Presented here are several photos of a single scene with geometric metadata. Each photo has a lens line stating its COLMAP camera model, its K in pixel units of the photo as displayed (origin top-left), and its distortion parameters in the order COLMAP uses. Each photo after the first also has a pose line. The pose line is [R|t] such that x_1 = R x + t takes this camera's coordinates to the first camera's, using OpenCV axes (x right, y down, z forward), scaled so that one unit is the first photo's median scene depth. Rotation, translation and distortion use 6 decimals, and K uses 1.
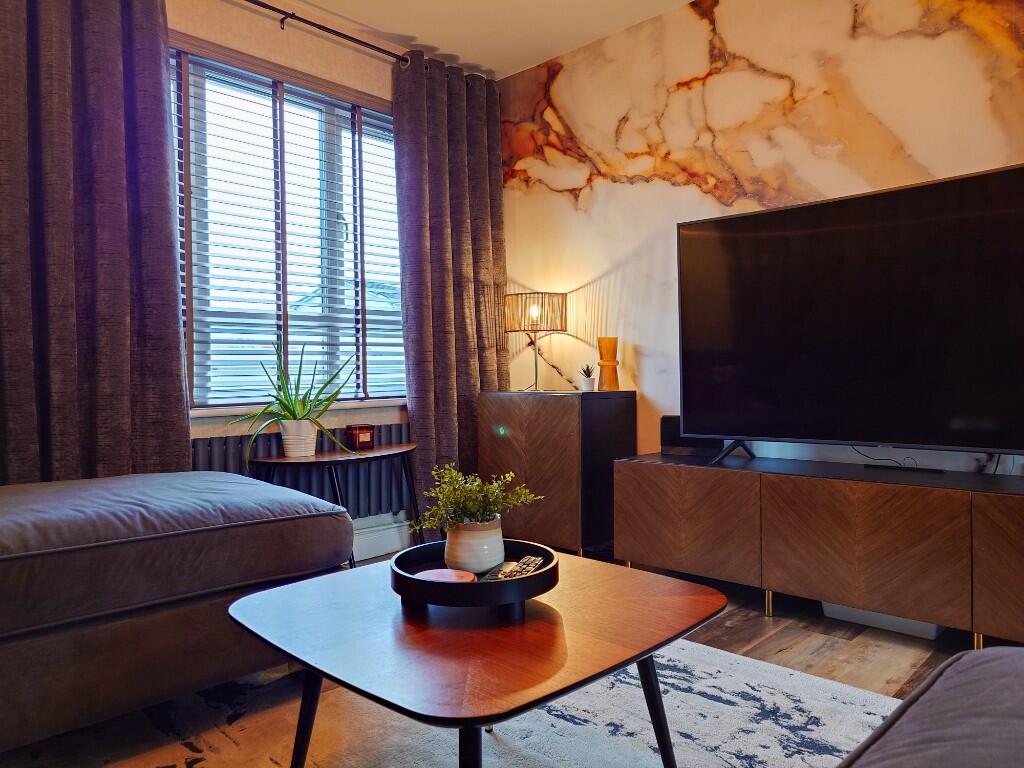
lens RADIAL K [[727.5, 0, 518.7], [0, 727.5, 390.0], [0, 0, 1]] dist [-0.010020, 0.001296]
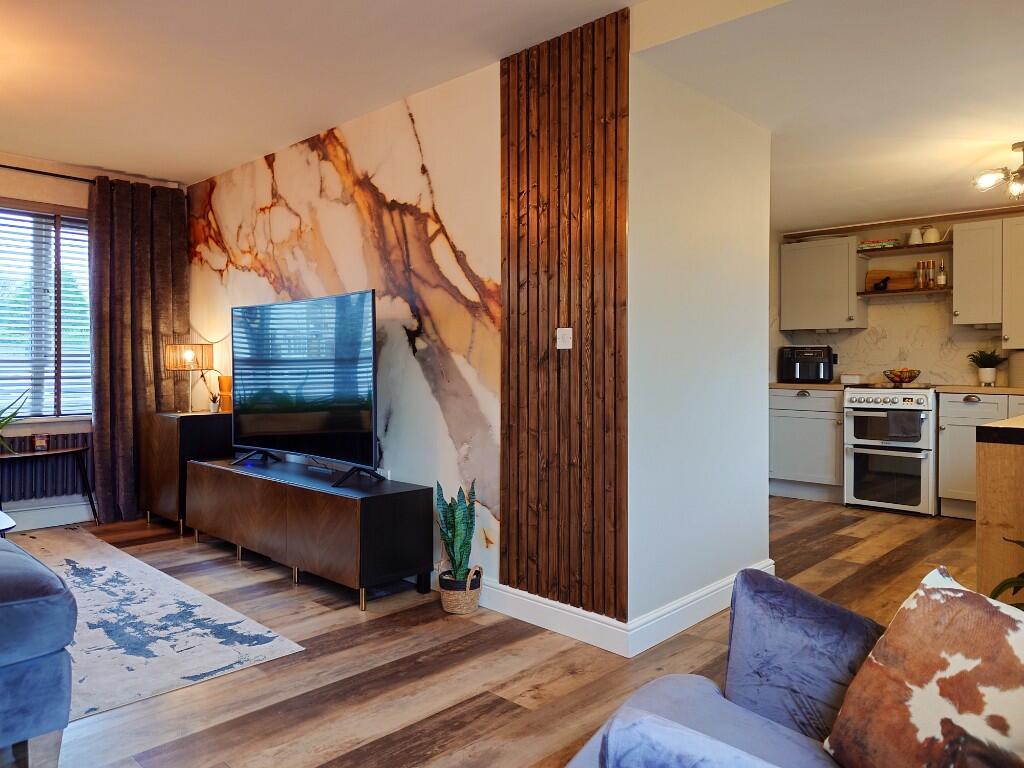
lens RADIAL K [[727.5, 0, 515.8], [0, 727.5, 373.7], [0, 0, 1]] dist [-0.010020, 0.001296]
pose [[0.999839, 0.013286, 0.012049, 0.681950], [-0.013186, 0.999878, -0.008333, -0.071710], [-0.012158, 0.008172, 0.999893, -0.463613]]
